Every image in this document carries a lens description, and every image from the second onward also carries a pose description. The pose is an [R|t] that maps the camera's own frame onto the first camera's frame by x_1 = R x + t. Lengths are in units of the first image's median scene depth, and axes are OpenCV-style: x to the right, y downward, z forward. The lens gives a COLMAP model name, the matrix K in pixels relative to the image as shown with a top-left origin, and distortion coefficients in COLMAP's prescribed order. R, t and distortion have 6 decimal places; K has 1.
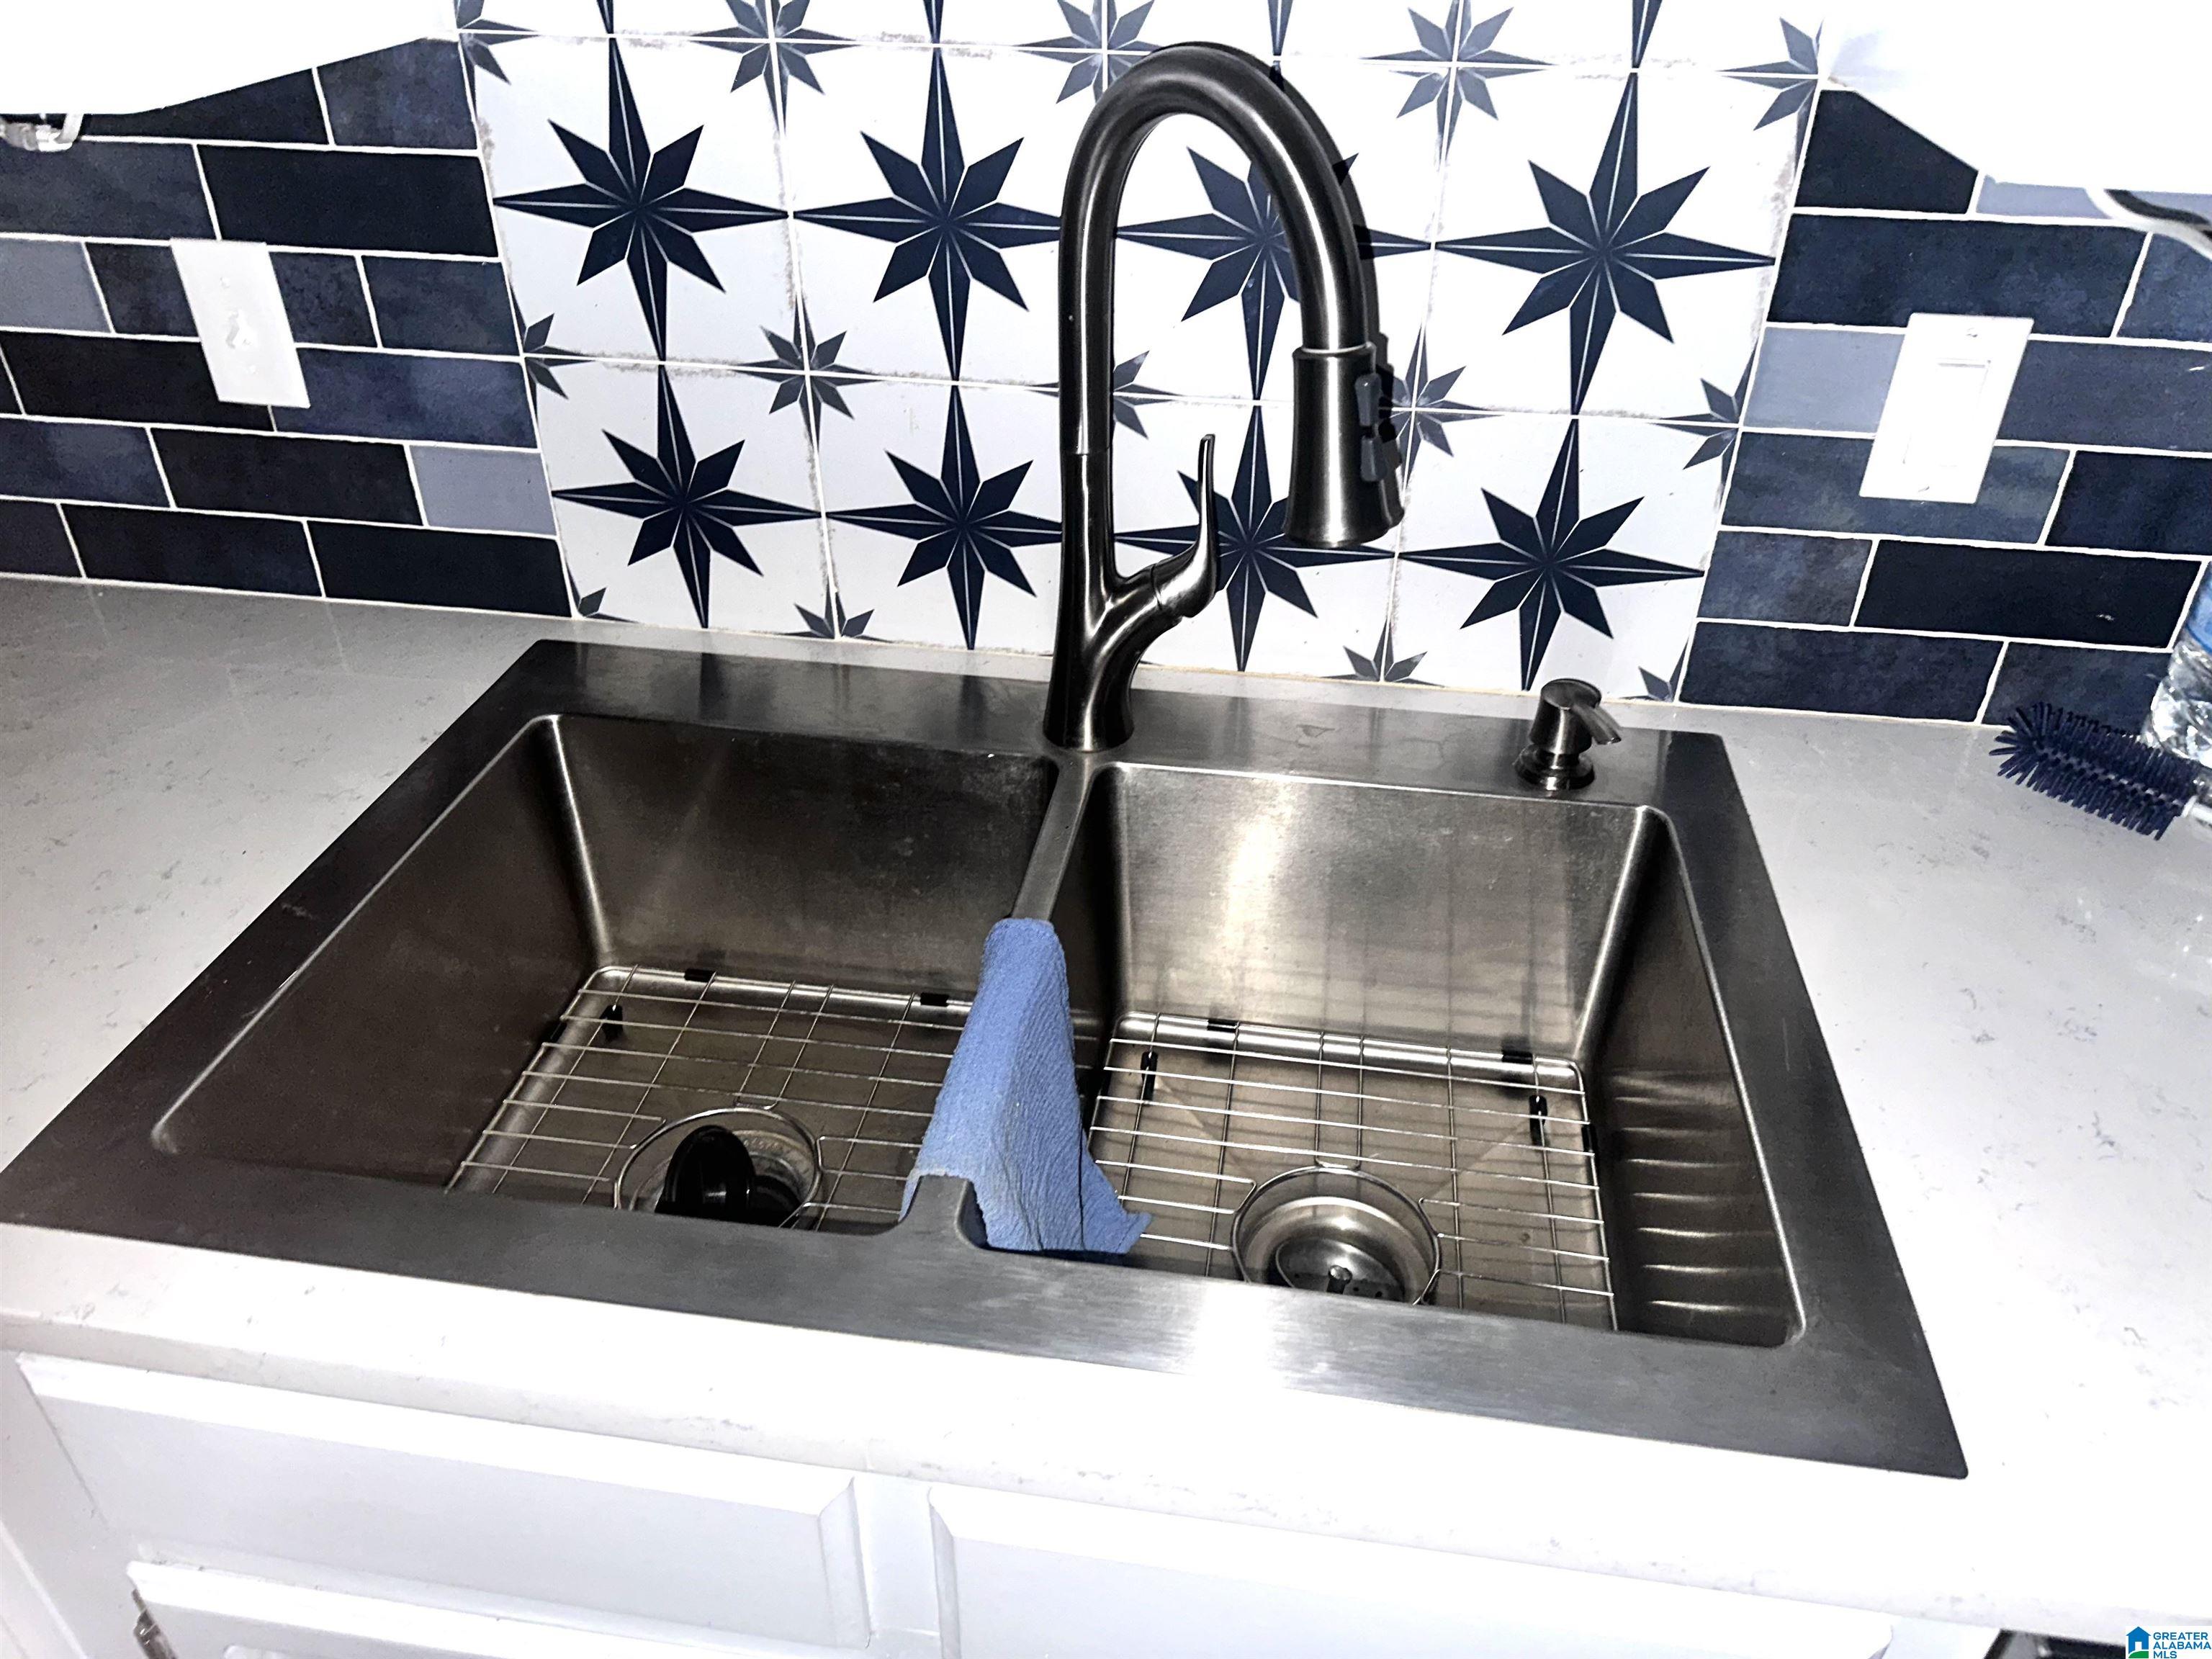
lens RADIAL K [[1534.3, 0, 1108.2], [0, 1534.3, 762.2], [0, 0, 1]] dist [0.055590, -0.145155]
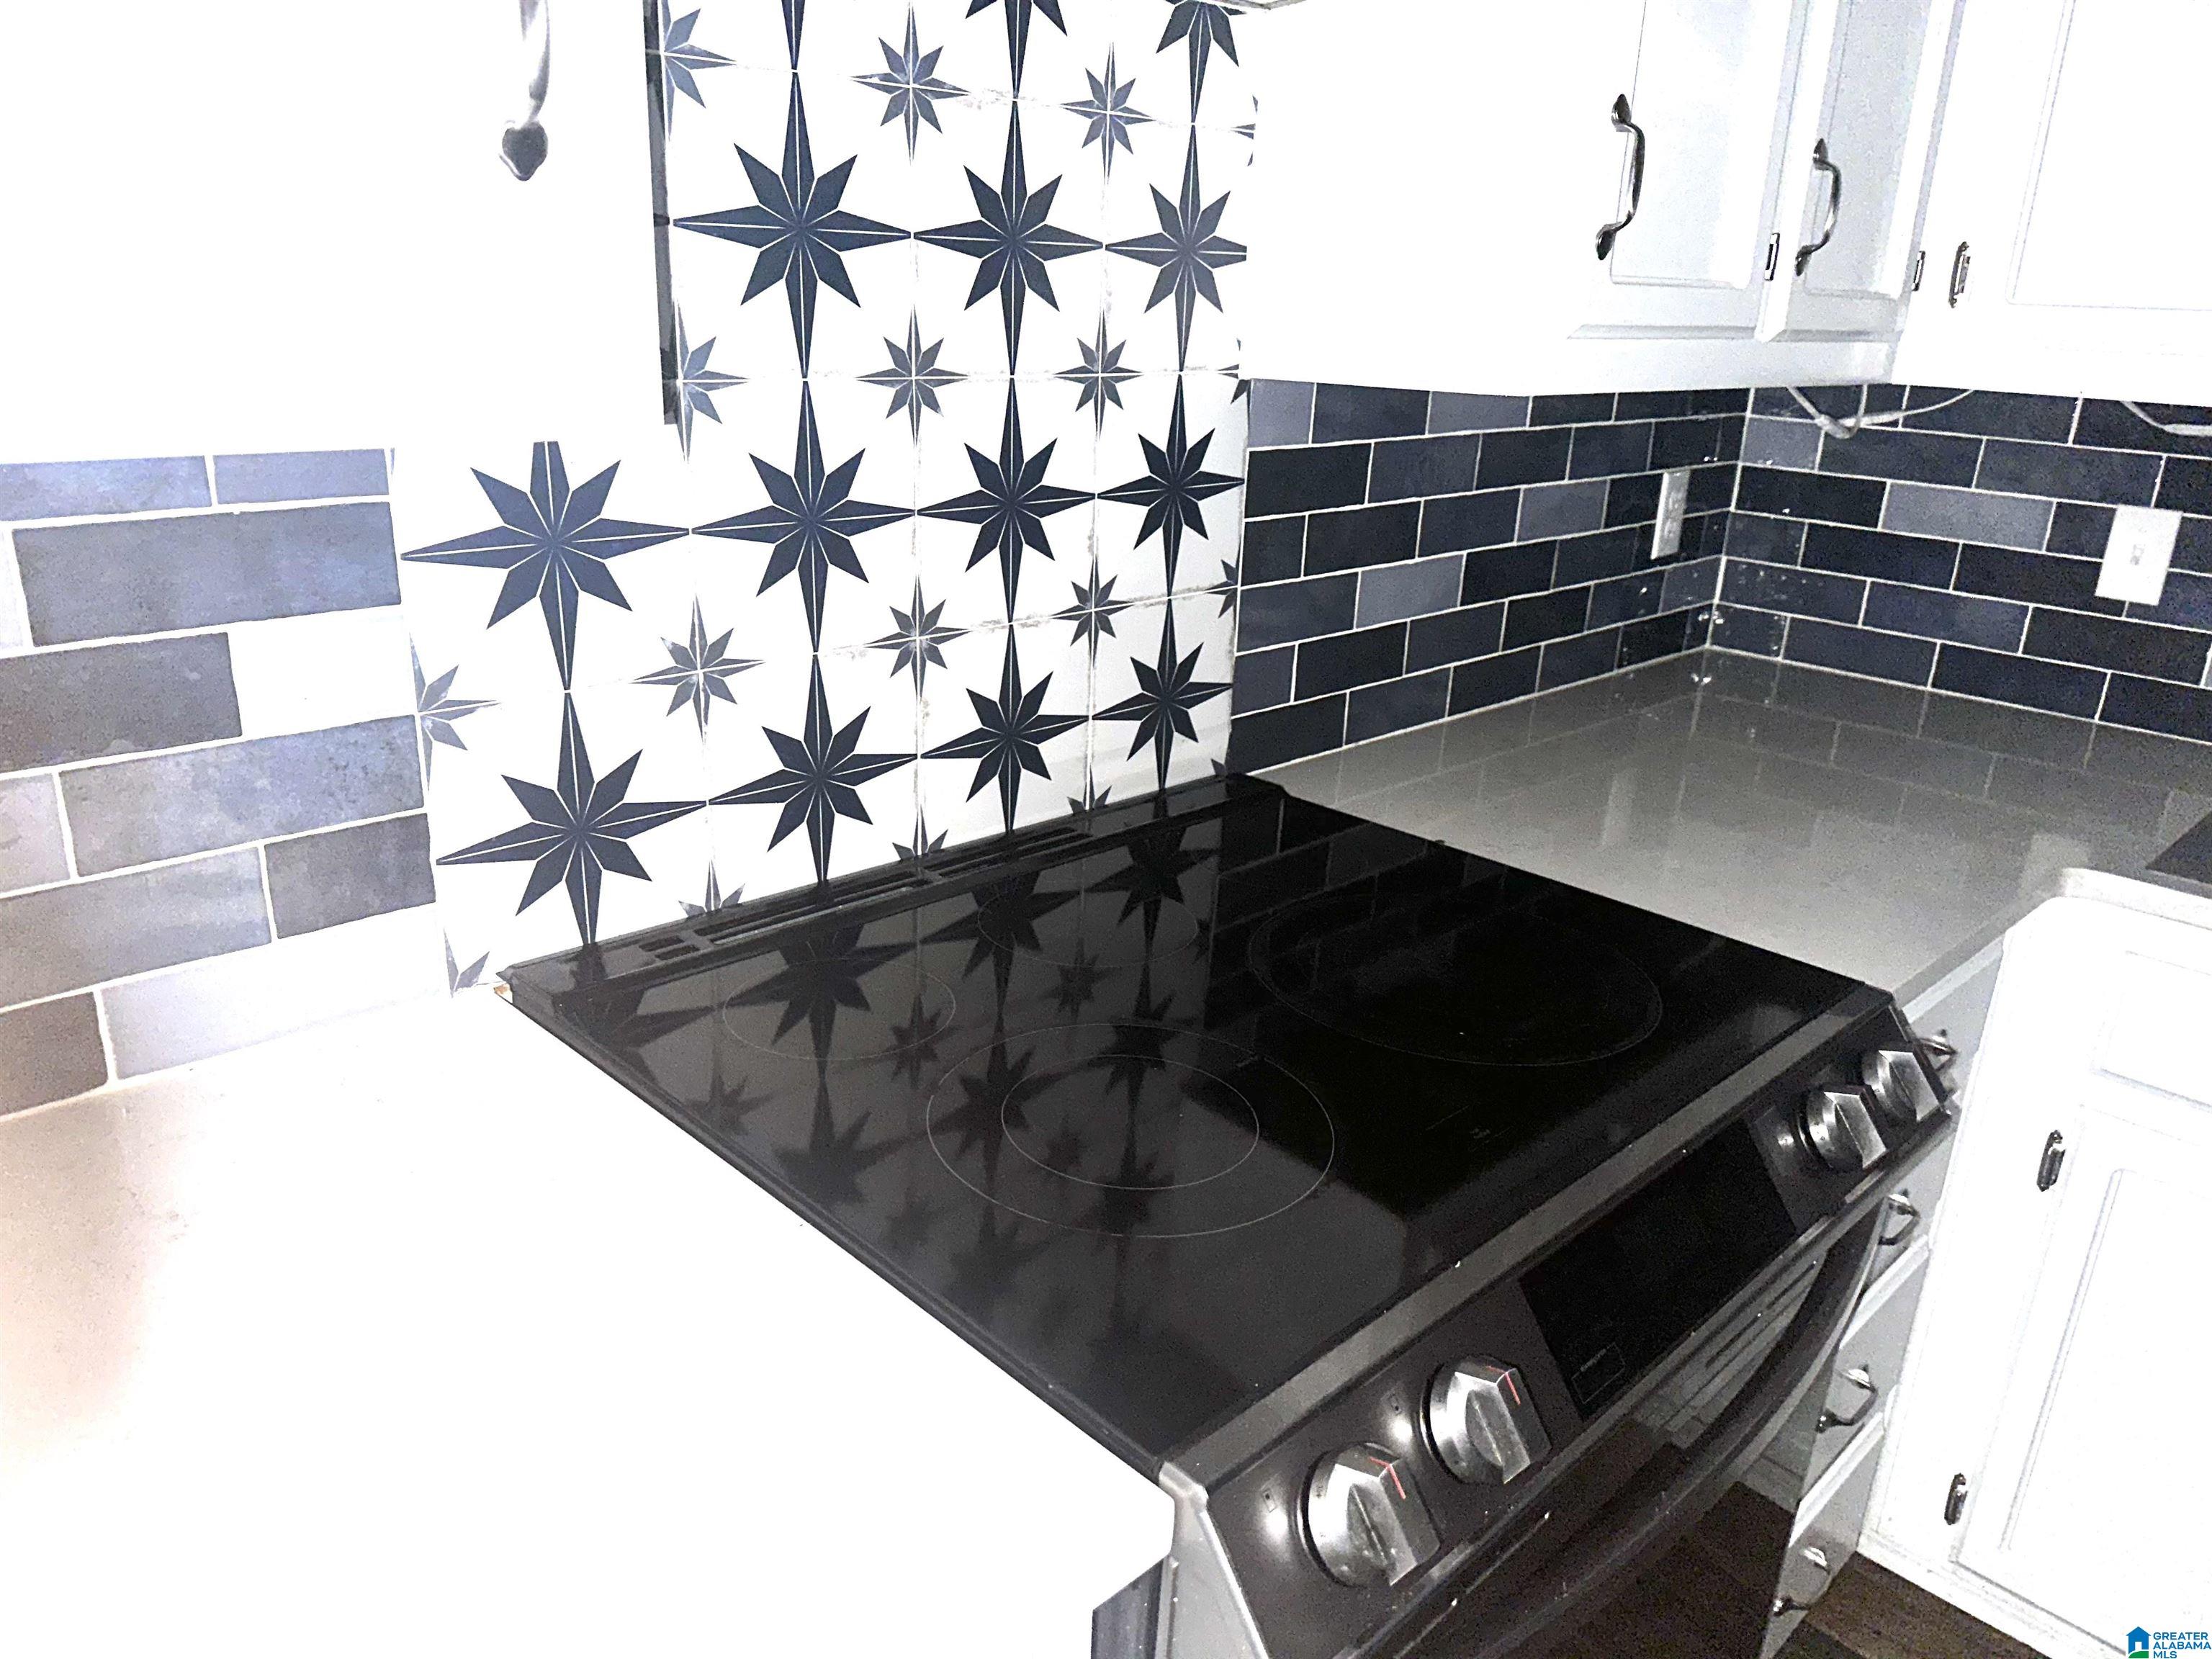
lens RADIAL K [[1591.9, 0, 1106.0], [0, 1591.9, 829.5], [0, 0, 1]] dist [0.037227, -0.041821]
pose [[0.605597, -0.258235, 0.752706, -0.930457], [0.364940, 0.930677, 0.025676, -0.078667], [-0.707157, 0.259143, 0.657856, 0.099148]]
